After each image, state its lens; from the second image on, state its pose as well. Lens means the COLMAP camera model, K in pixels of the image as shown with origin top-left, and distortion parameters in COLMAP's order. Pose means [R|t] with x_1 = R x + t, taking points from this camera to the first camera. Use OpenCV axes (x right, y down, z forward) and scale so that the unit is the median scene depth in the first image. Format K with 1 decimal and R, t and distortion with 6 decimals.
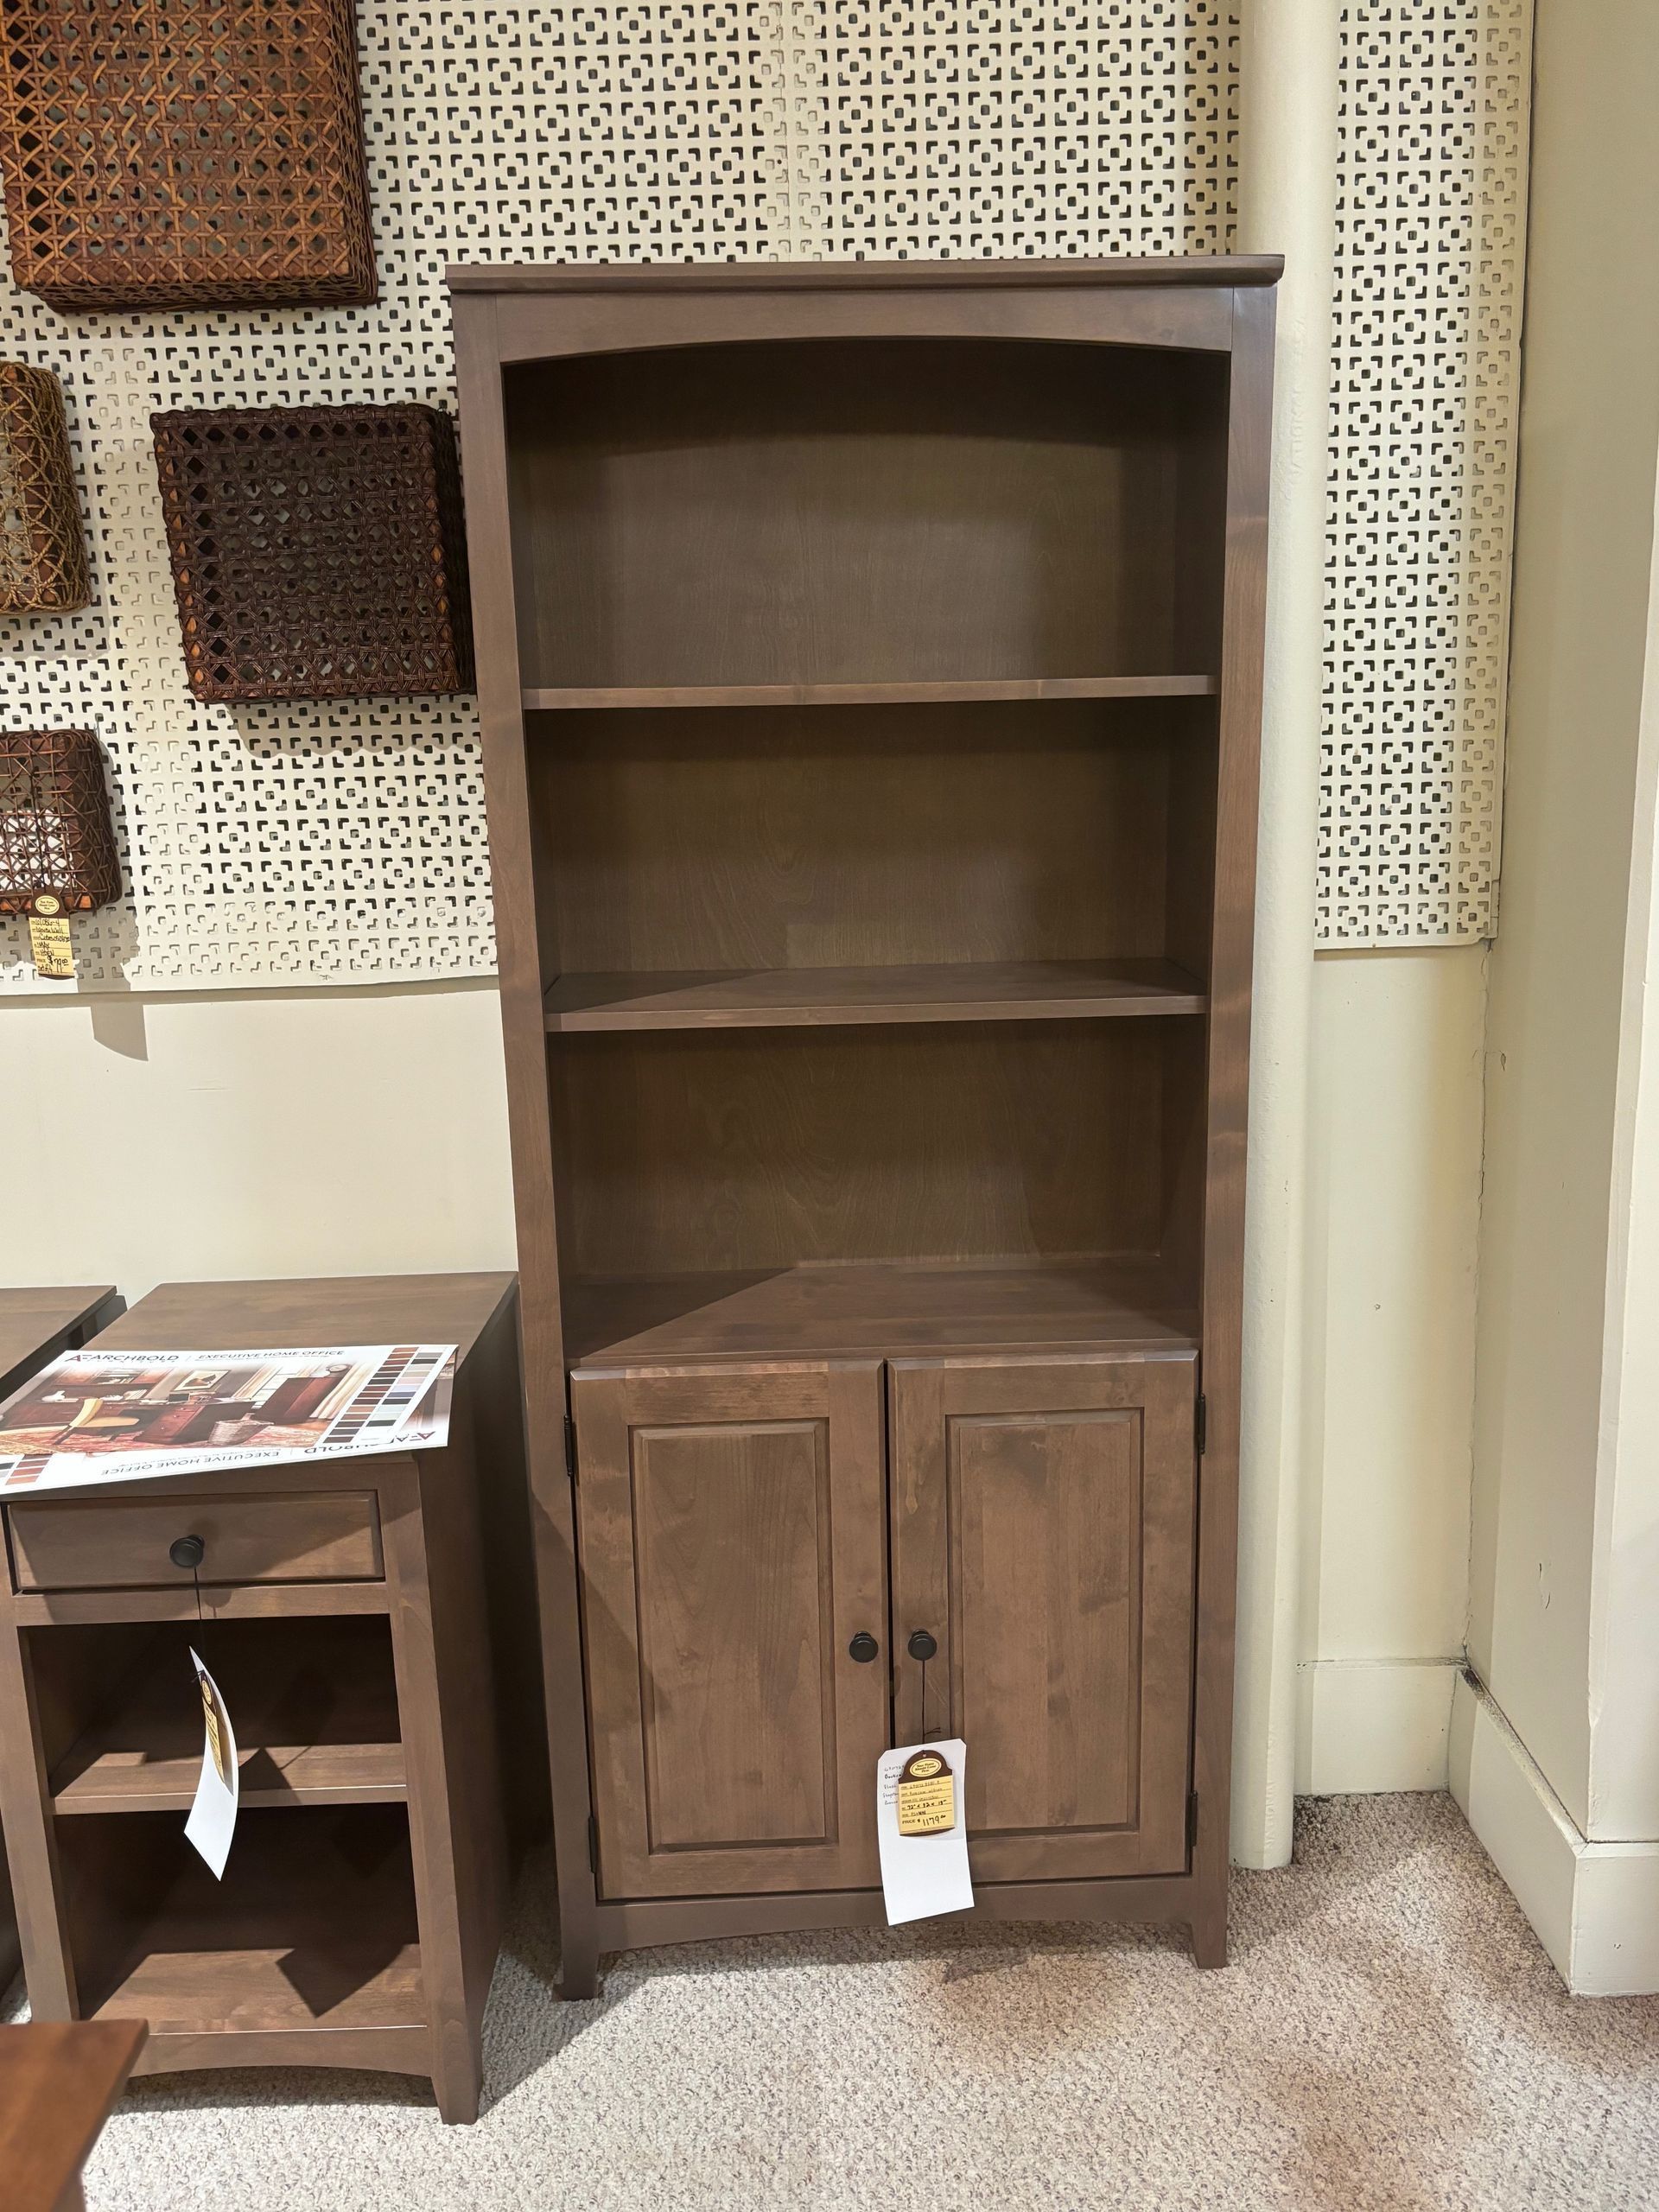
lens RADIAL K [[1673.3, 0, 832.4], [0, 1673.3, 1109.6], [0, 0, 1]] dist [0.006504, 0.001989]
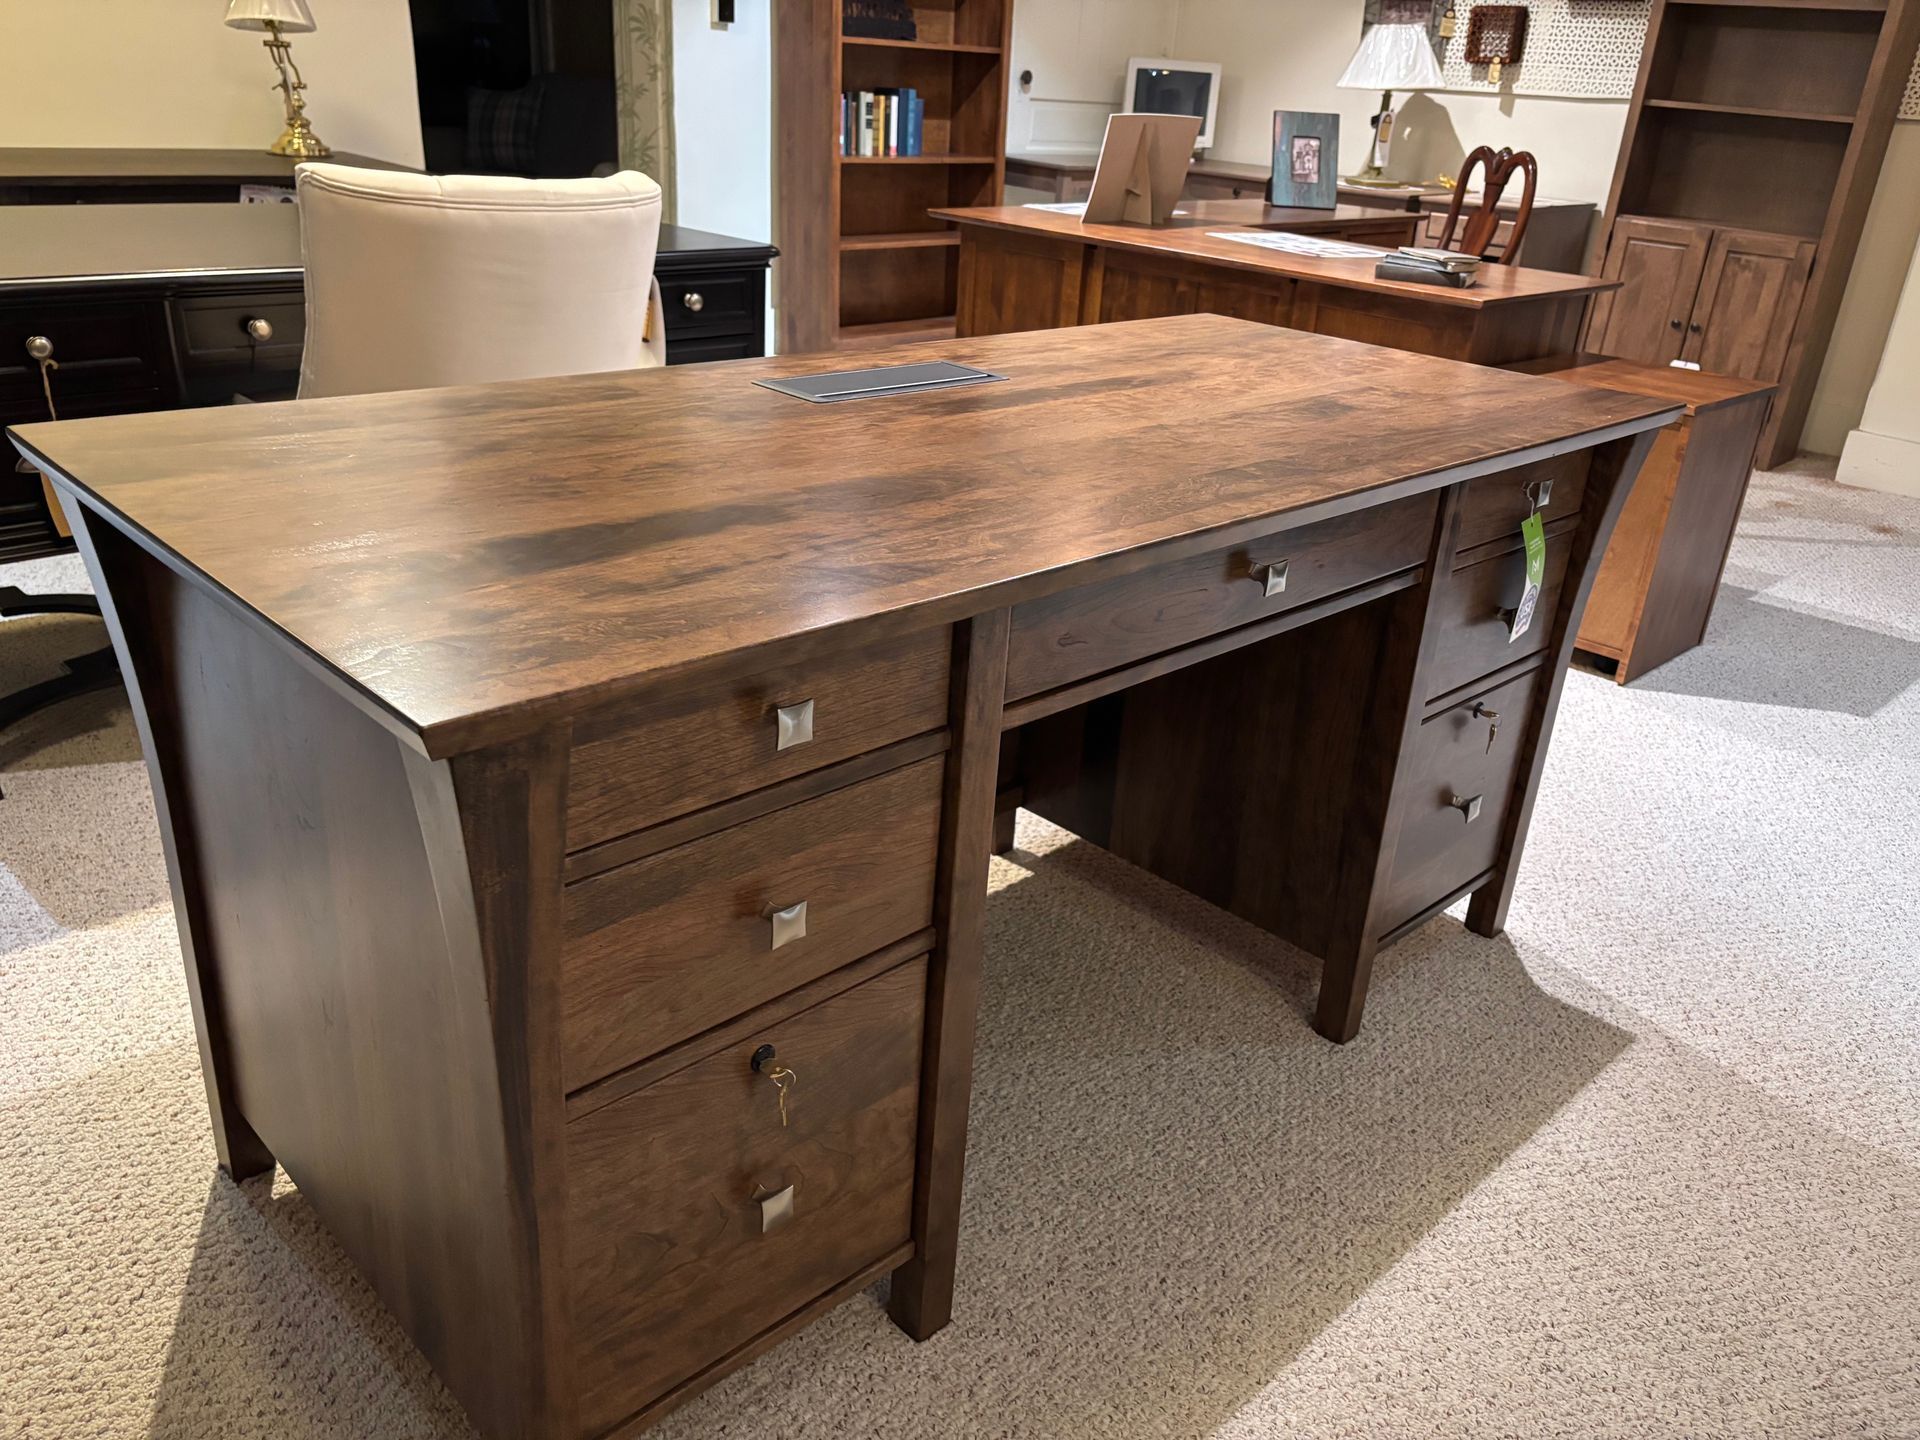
lens RADIAL K [[1452.4, 0, 959.4], [0, 1452.4, 721.7], [0, 0, 1]] dist [0.006504, 0.001989]
pose [[0.682995, 0.369247, -0.630218, 1.105659], [-0.200144, 0.924397, 0.324703, 0.362445], [0.702467, -0.095636, 0.705261, -1.915544]]
